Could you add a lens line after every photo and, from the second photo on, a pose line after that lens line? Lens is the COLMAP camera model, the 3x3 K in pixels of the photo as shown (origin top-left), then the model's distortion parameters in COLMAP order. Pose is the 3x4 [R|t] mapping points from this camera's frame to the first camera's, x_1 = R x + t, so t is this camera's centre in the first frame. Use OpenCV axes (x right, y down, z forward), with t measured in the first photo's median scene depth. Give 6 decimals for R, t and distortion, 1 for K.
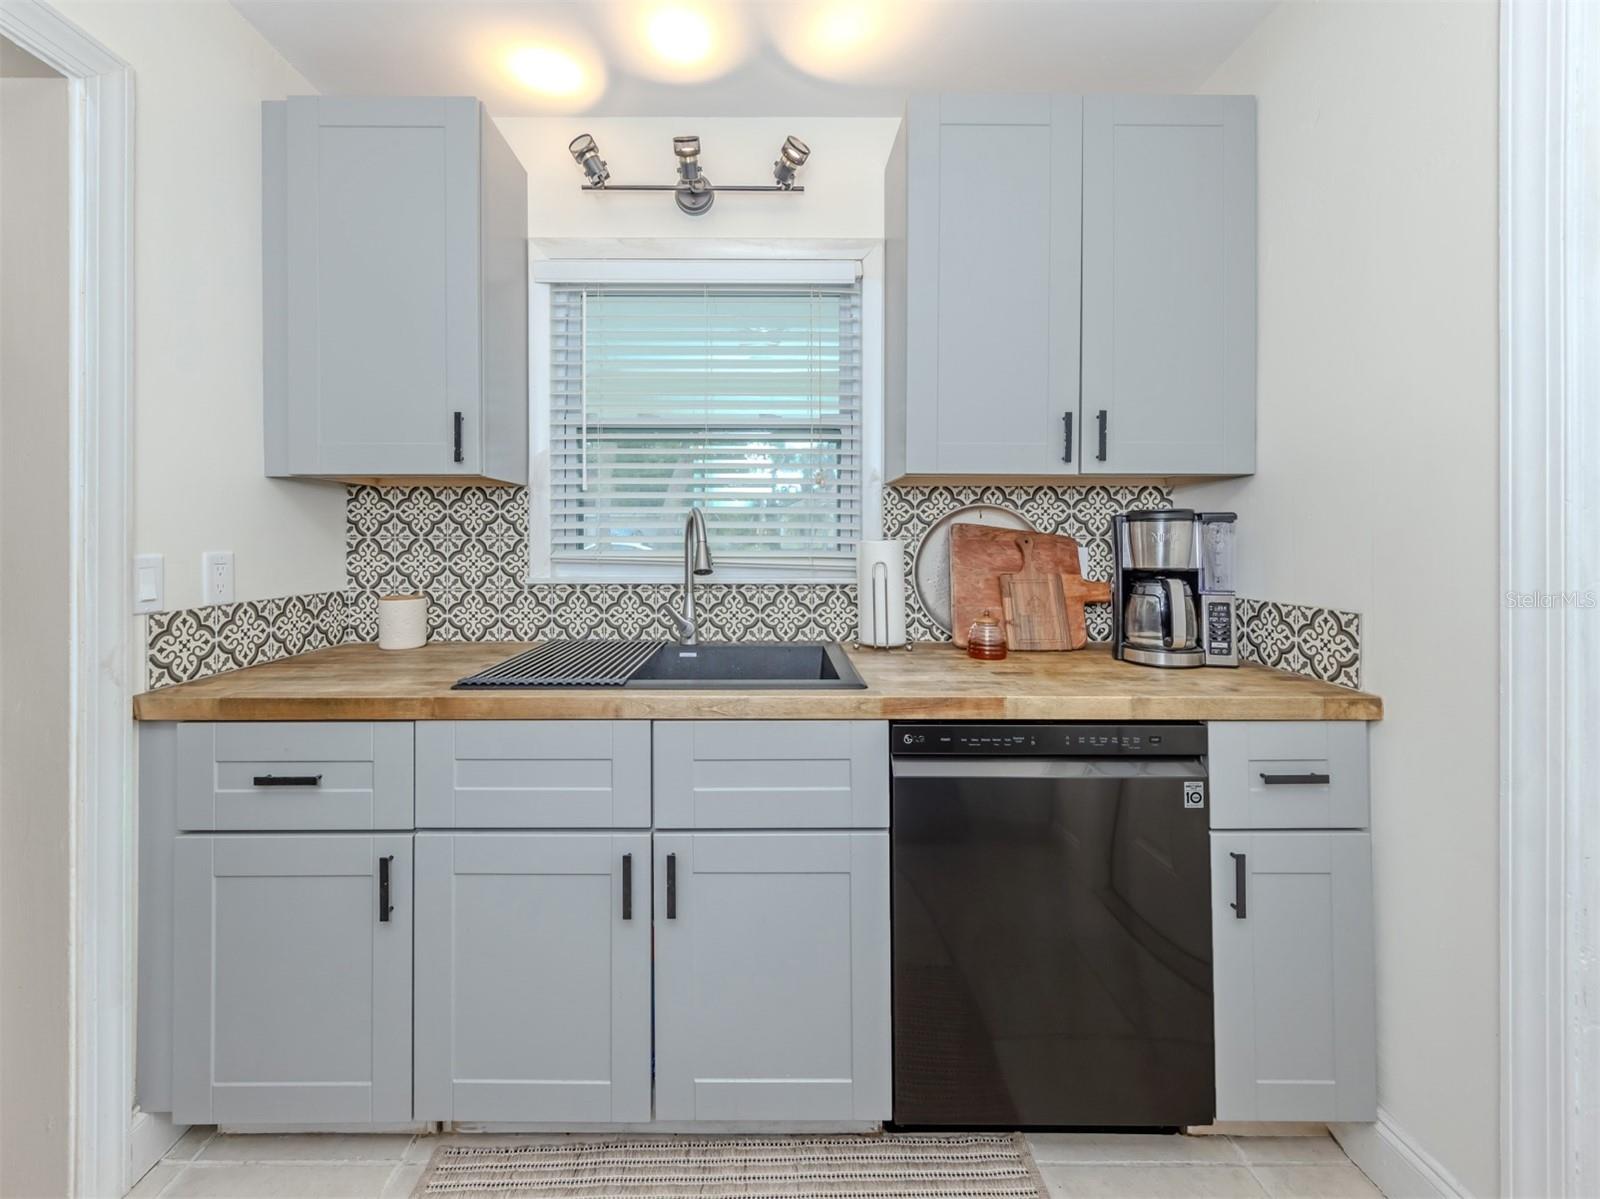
lens RADIAL K [[610.2, 0, 773.2], [0, 610.2, 537.4], [0, 0, 1]] dist [0.002784, -0.000122]
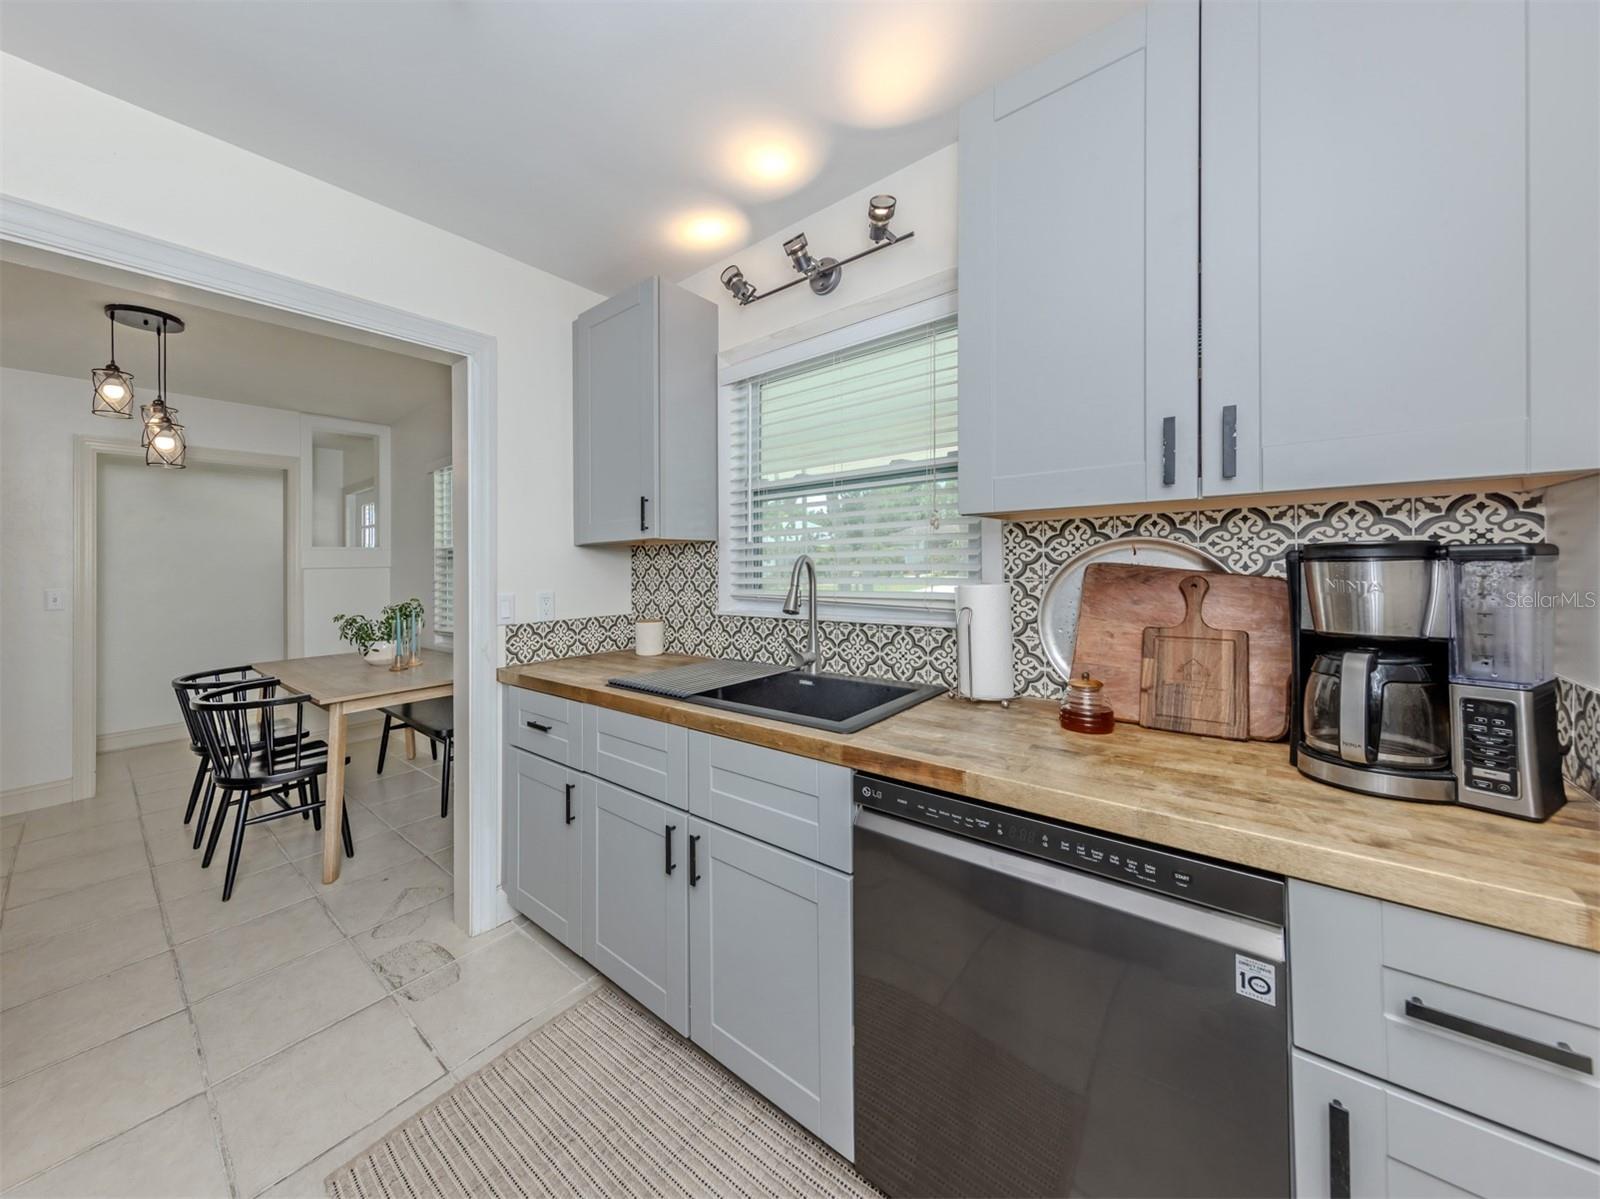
lens RADIAL K [[559.9, 0, 740.8], [0, 559.9, 562.2], [0, 0, 1]] dist [0.000959, -0.000130]
pose [[0.759317, -0.020394, -0.650401, 0.472203], [0.018667, 0.999780, -0.009556, -0.027855], [0.650453, -0.004885, 0.759531, 0.121472]]
